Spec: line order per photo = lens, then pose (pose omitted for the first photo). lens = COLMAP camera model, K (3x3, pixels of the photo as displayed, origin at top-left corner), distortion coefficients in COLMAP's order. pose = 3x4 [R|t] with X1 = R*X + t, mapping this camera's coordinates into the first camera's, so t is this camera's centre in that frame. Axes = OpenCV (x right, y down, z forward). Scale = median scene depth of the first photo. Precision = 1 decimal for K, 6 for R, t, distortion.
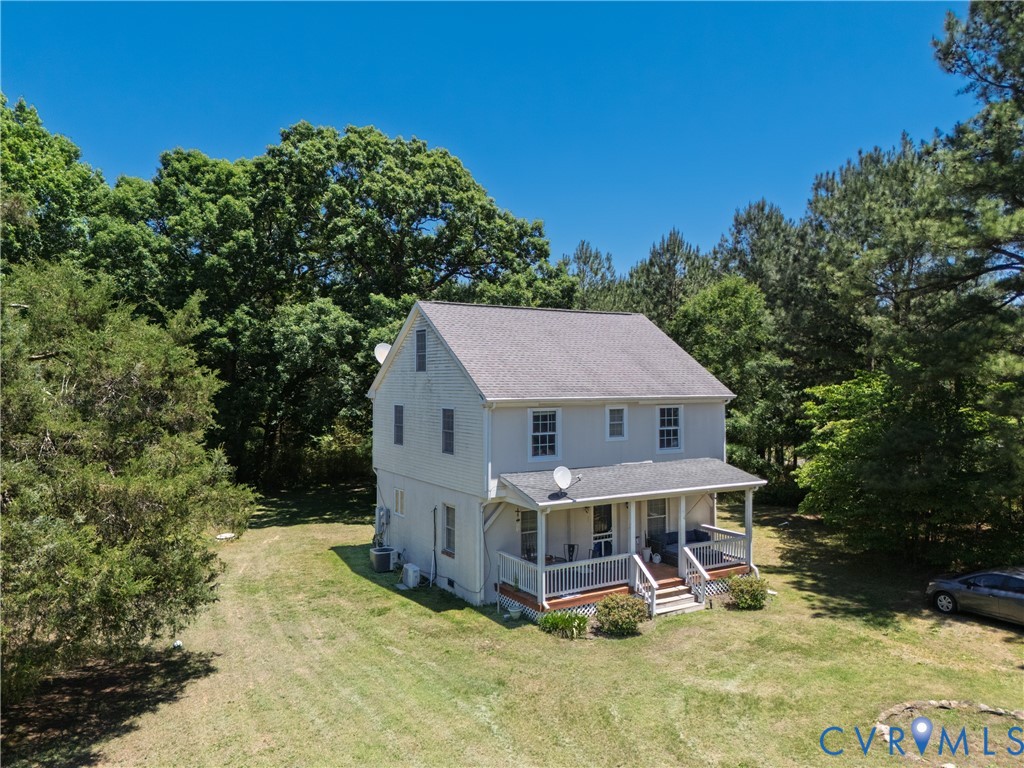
lens RADIAL K [[766.6, 0, 512.0], [0, 766.6, 384.0], [0, 0, 1]] dist [0.009610, 0.000565]
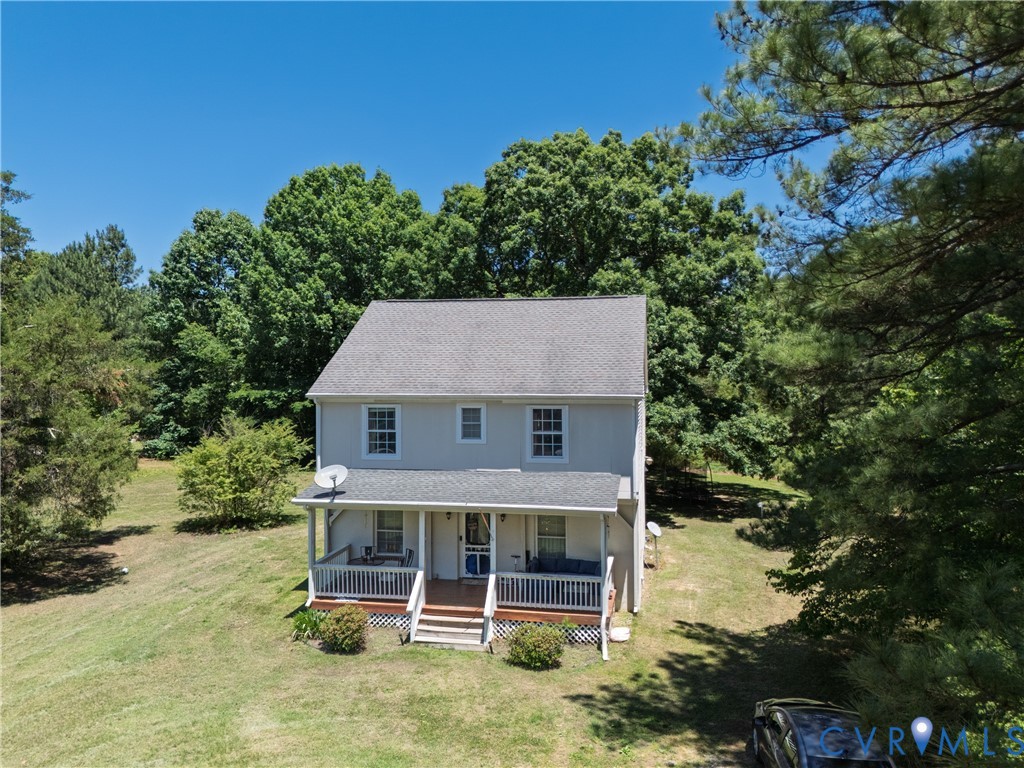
lens RADIAL K [[721.6, 0, 512.0], [0, 721.6, 384.0], [0, 0, 1]] dist [0.001608, 0.001043]
pose [[0.746155, 0.008708, -0.665715, 0.798915], [0.000085, 0.999913, 0.013174, -0.006865], [0.665772, -0.009887, 0.746089, 0.443832]]
